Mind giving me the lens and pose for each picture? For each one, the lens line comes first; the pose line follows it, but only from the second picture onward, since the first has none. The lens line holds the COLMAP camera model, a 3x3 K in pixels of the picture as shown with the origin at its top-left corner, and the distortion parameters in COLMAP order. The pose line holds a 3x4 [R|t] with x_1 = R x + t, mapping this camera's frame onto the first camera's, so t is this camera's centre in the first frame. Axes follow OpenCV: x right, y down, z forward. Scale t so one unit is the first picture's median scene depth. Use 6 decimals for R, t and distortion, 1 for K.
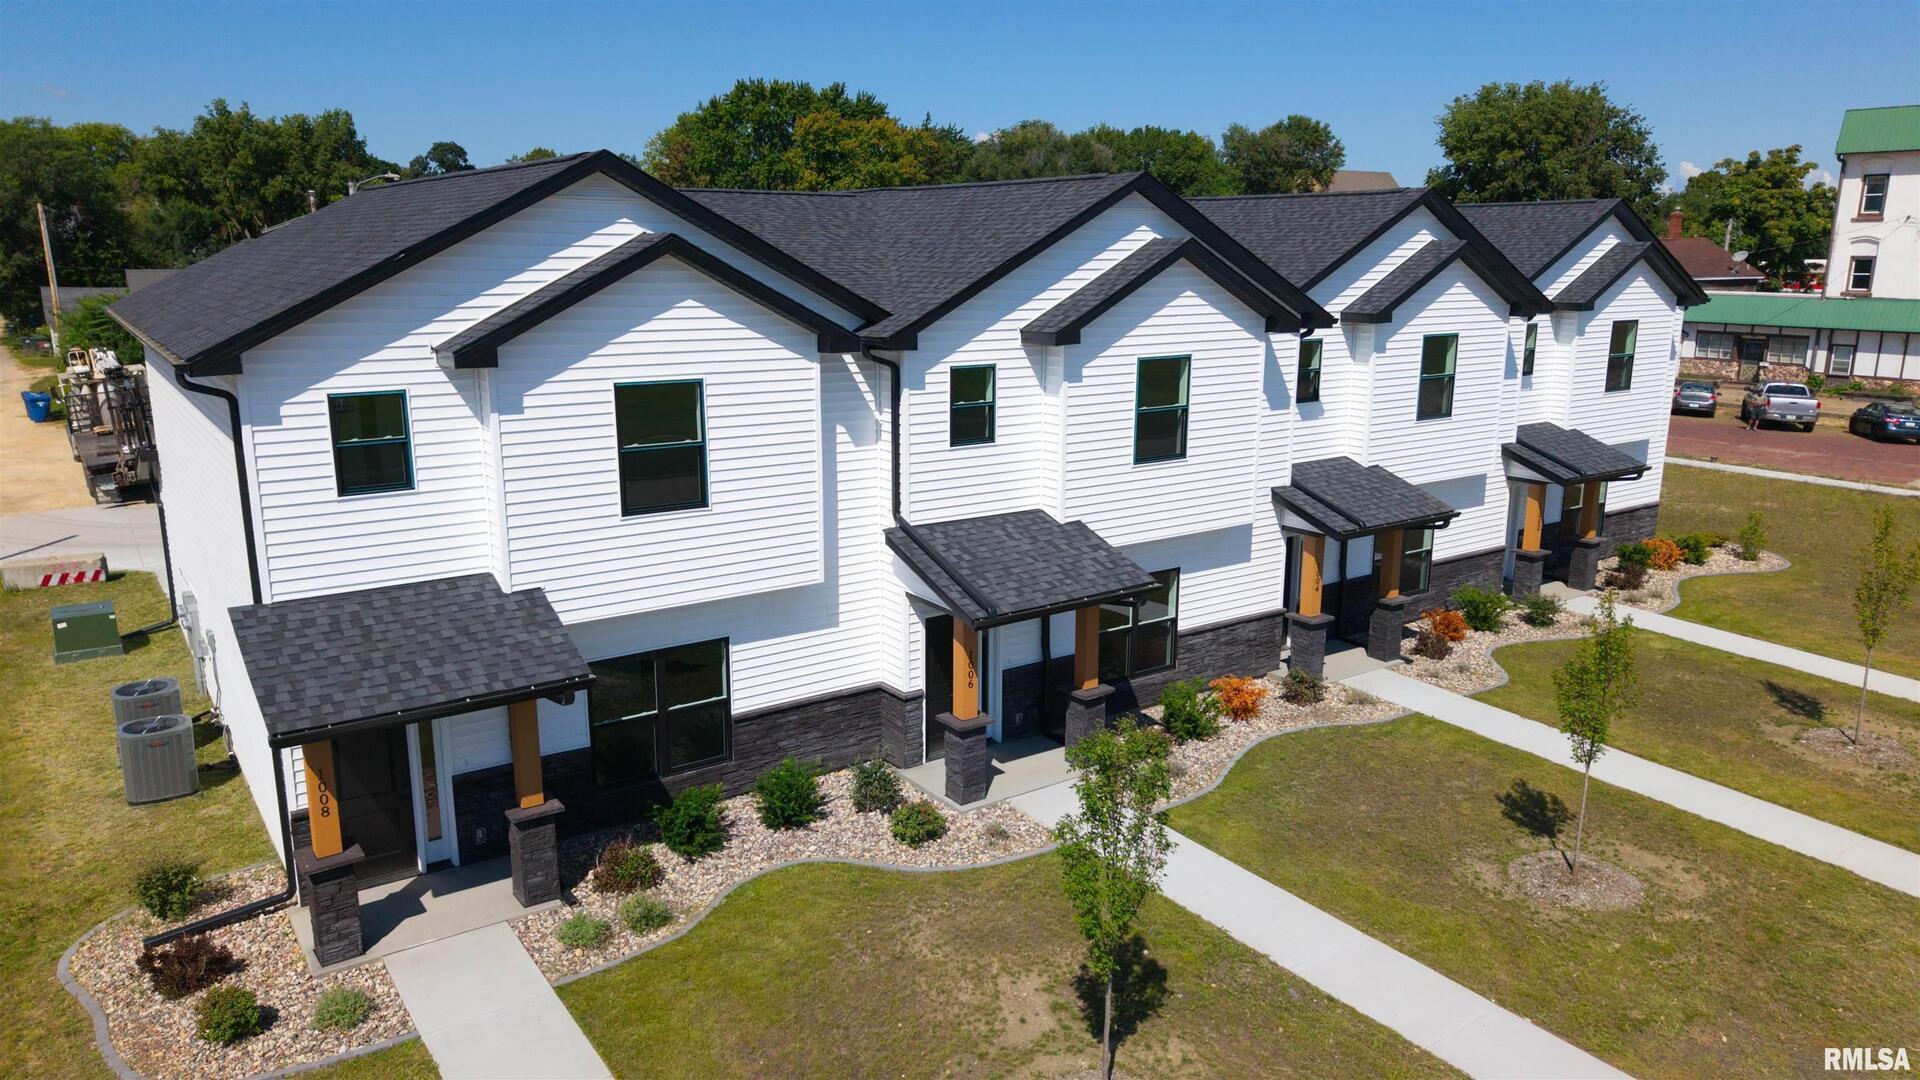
lens RADIAL K [[1284.5, 0, 962.1], [0, 1284.5, 540.6], [0, 0, 1]] dist [0.023761, -0.024285]
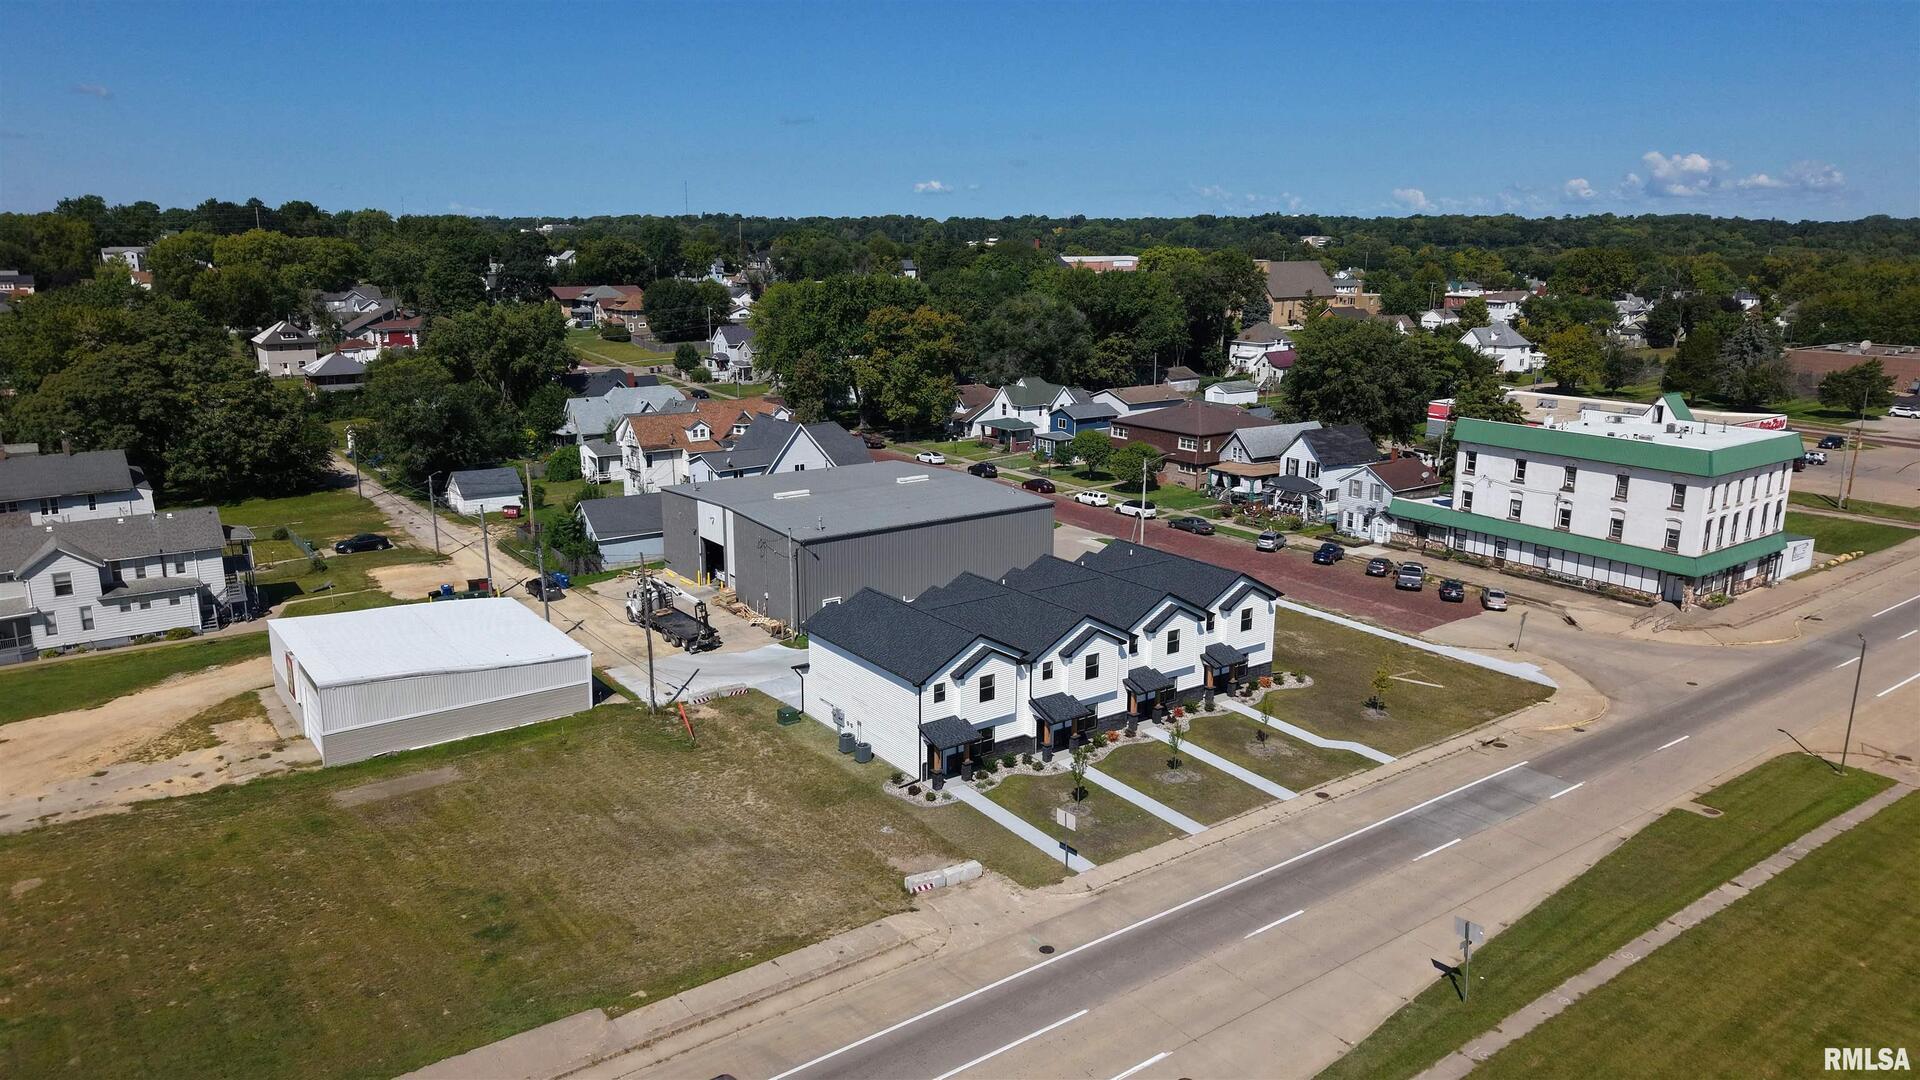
lens RADIAL K [[1284.5, 0, 950.3], [0, 1284.5, 532.9], [0, 0, 1]] dist [0.023761, -0.024285]
pose [[0.999974, -0.001932, 0.006944, -0.342498], [0.001900, 0.999988, 0.004567, -0.578526], [-0.006953, -0.004553, 0.999965, -3.264122]]
